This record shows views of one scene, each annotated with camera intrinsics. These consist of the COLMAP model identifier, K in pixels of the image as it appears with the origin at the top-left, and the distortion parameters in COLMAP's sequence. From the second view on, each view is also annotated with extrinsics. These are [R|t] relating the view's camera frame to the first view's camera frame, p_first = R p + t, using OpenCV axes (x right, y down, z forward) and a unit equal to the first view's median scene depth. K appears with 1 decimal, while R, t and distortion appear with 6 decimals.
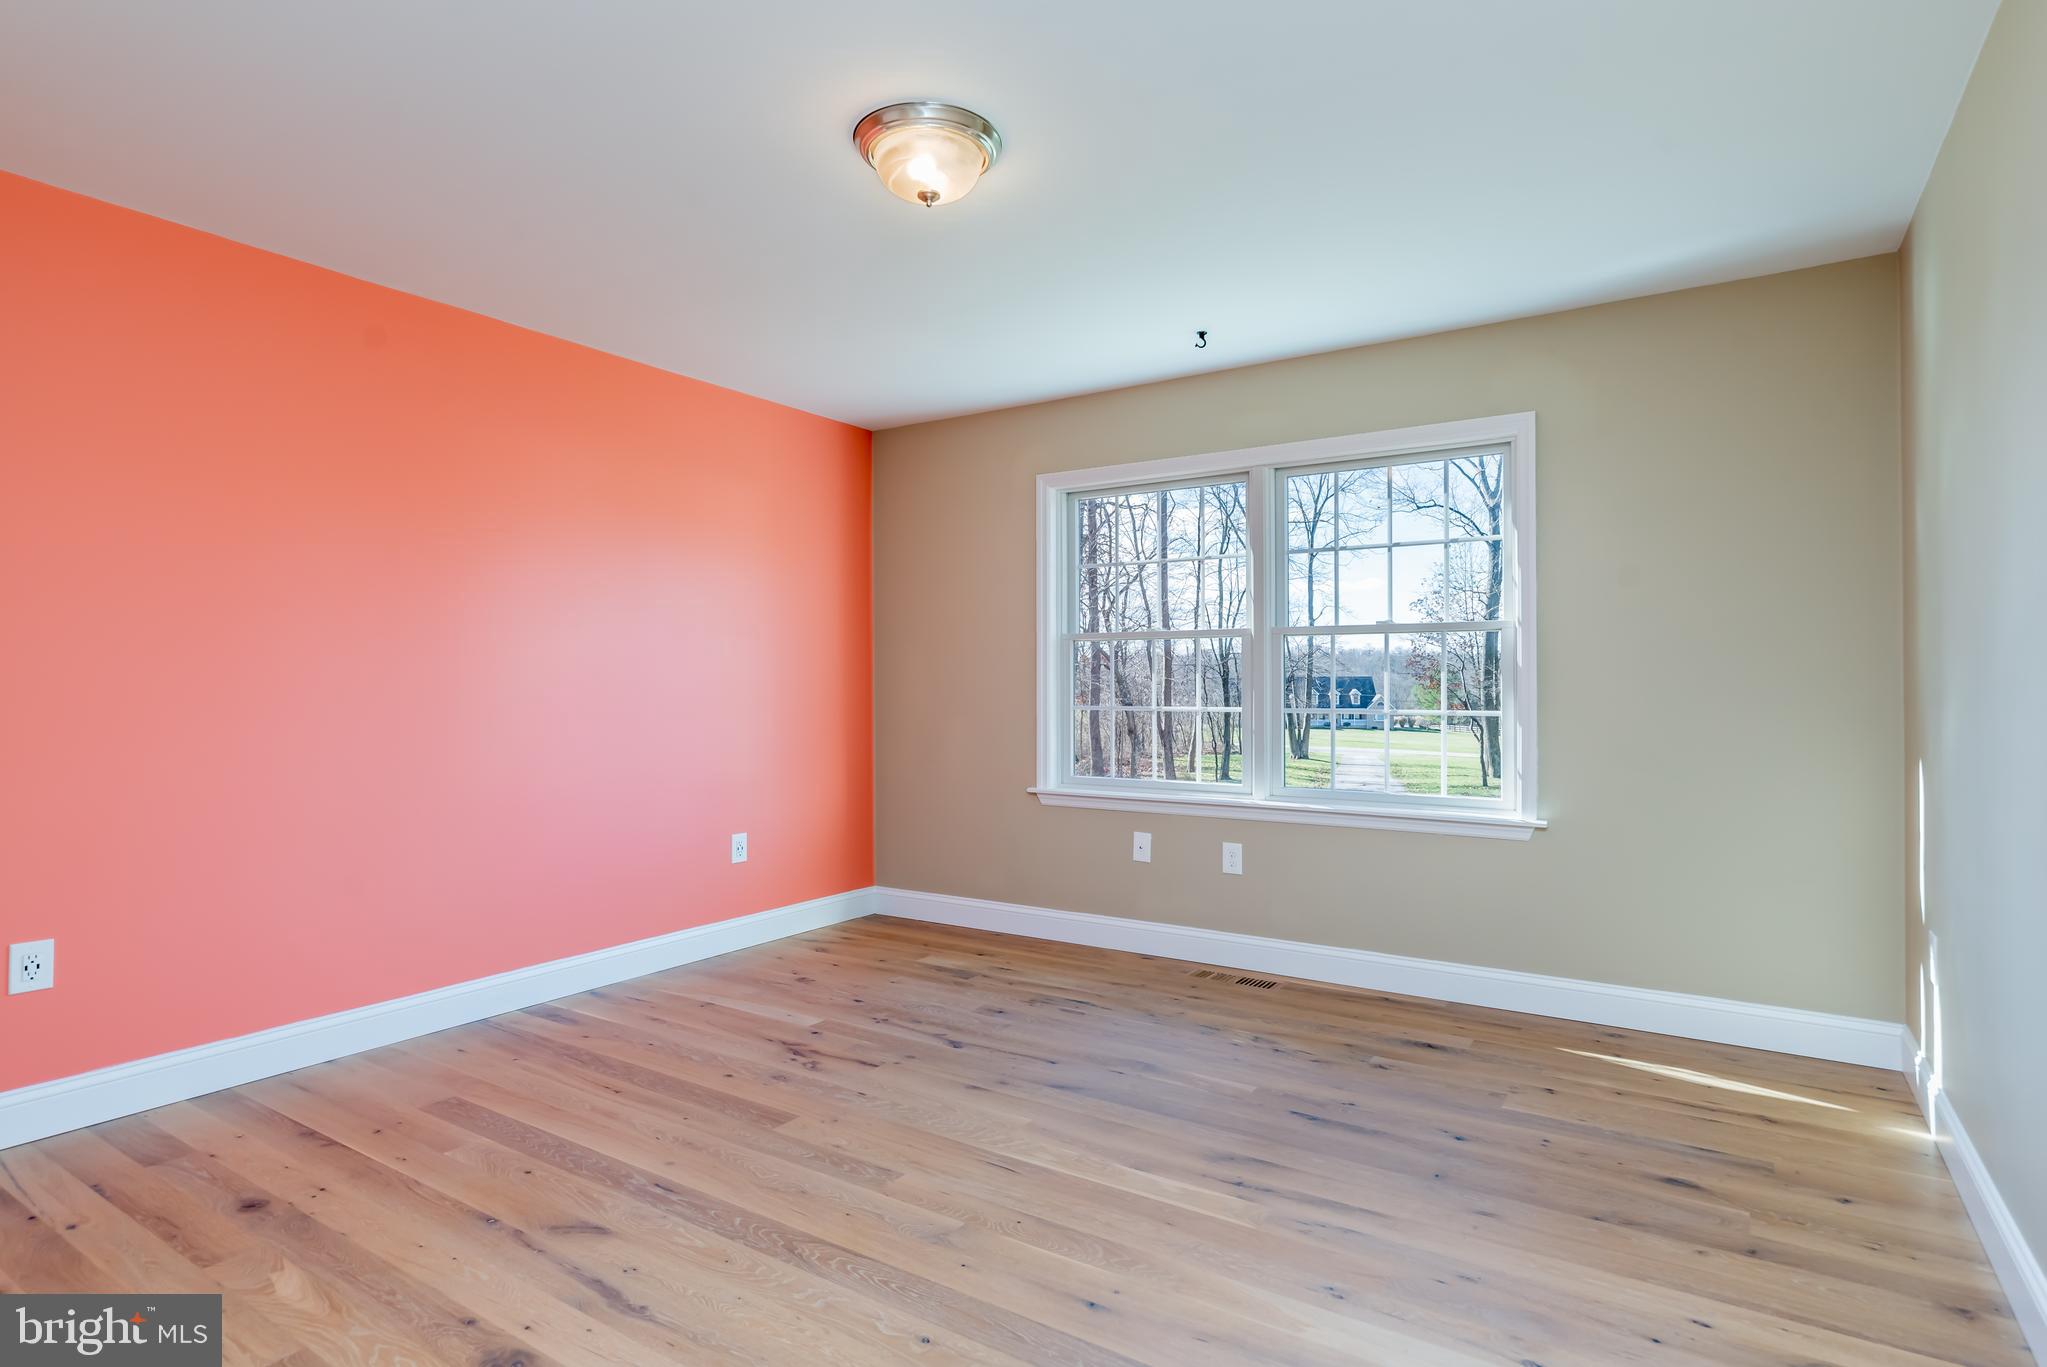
lens RADIAL K [[1045.3, 0, 1017.7], [0, 1045.3, 673.0], [0, 0, 1]] dist [-0.002891, 0.001160]
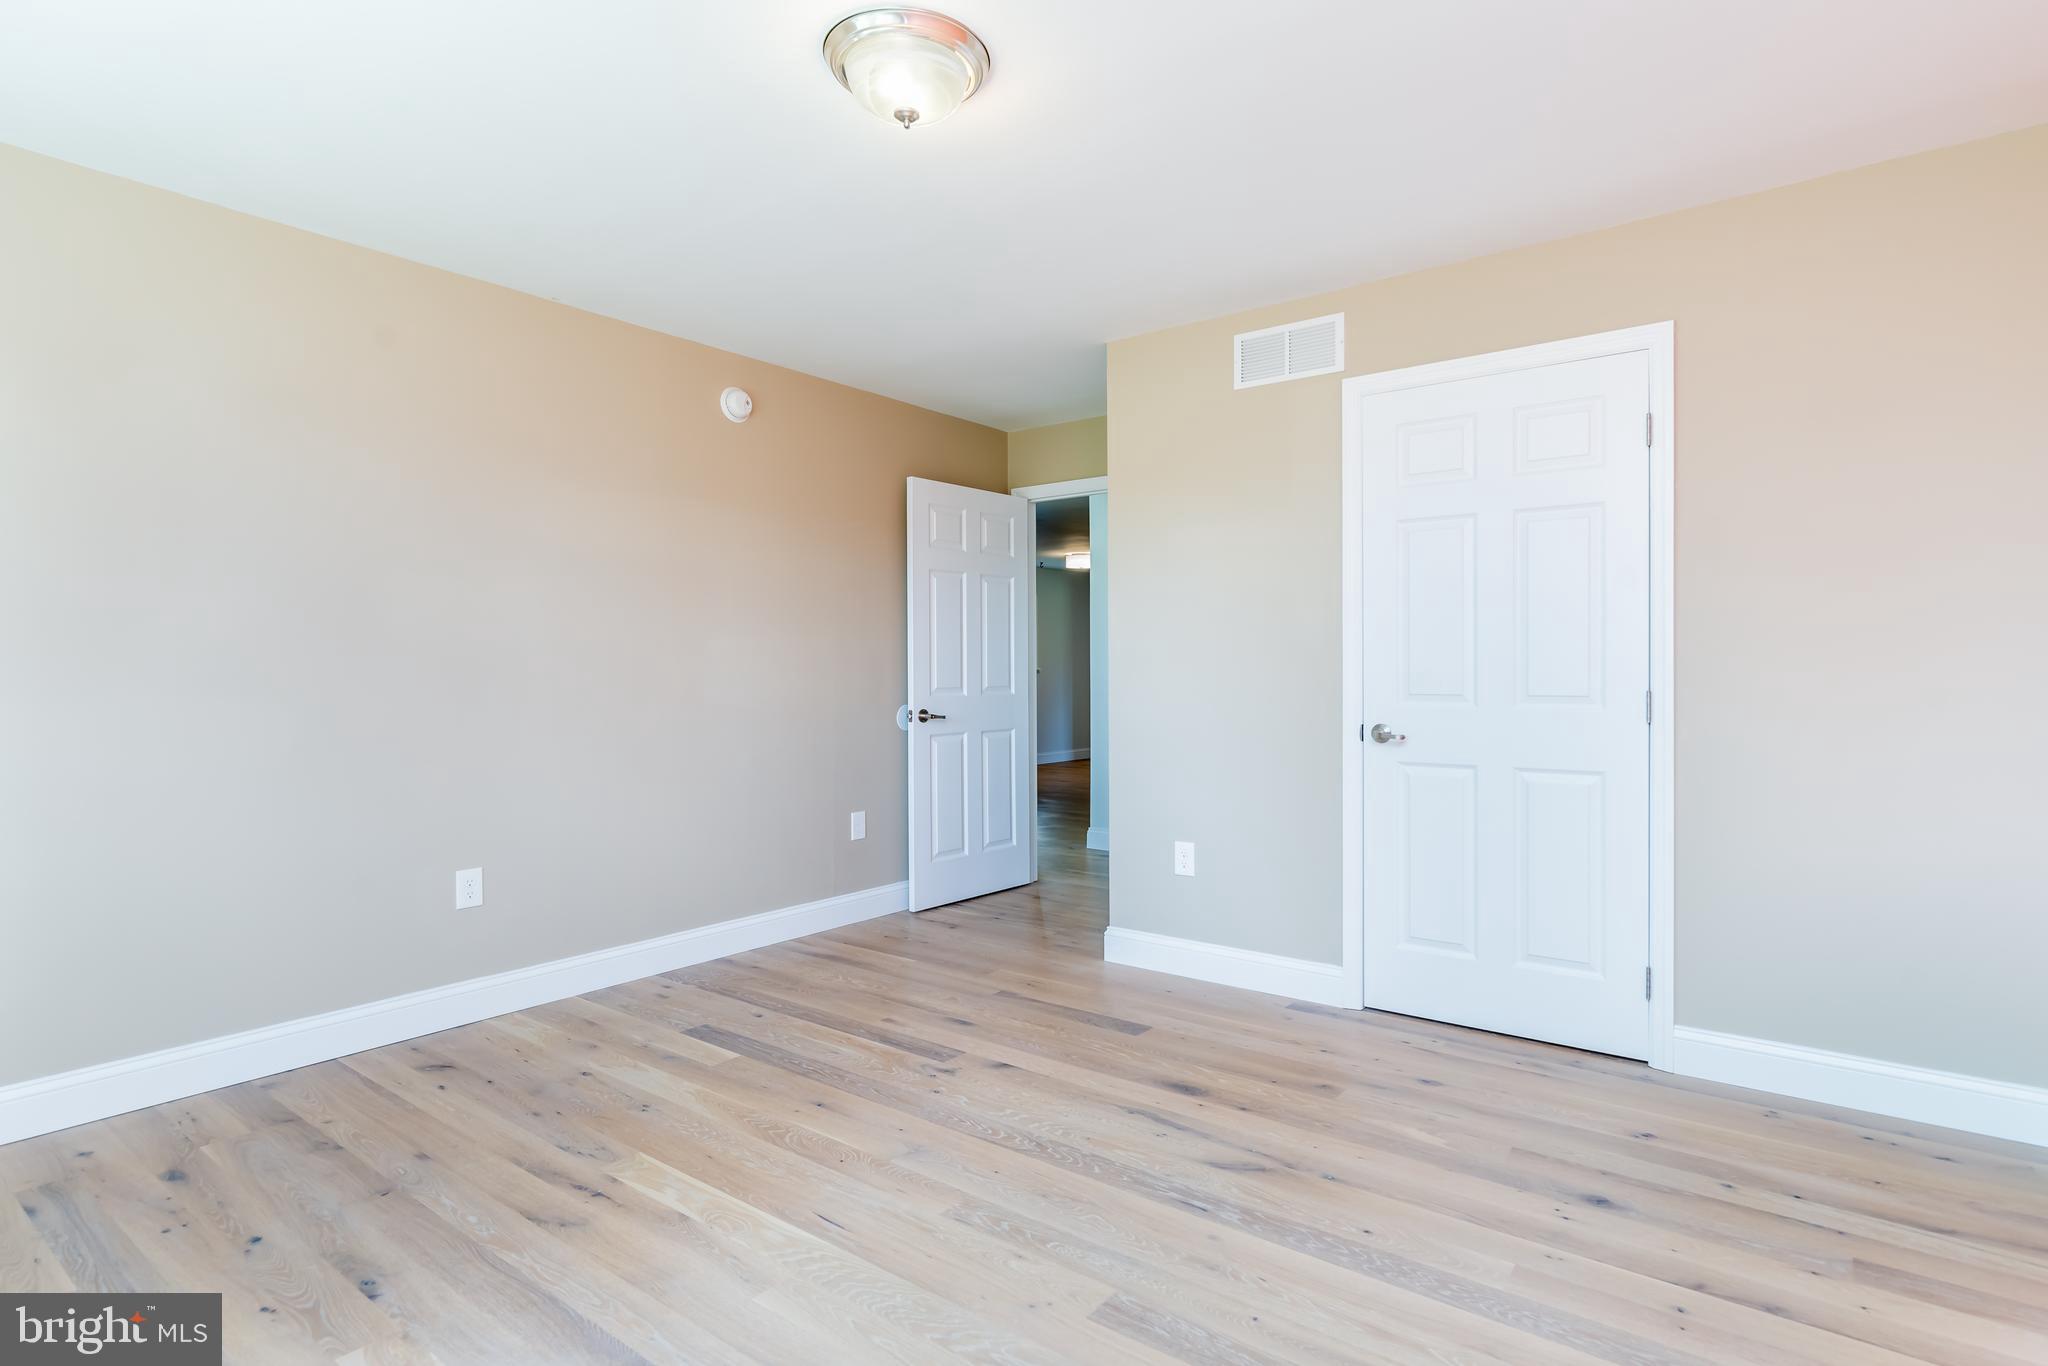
lens RADIAL K [[1045.8, 0, 1025.3], [0, 1045.8, 681.2], [0, 0, 1]] dist [-0.002891, 0.001160]
pose [[-0.997691, 0.004749, 0.067756, -0.253296], [0.004547, 0.999985, -0.003133, 0.020303], [-0.067770, -0.002818, -0.997697, 1.959057]]
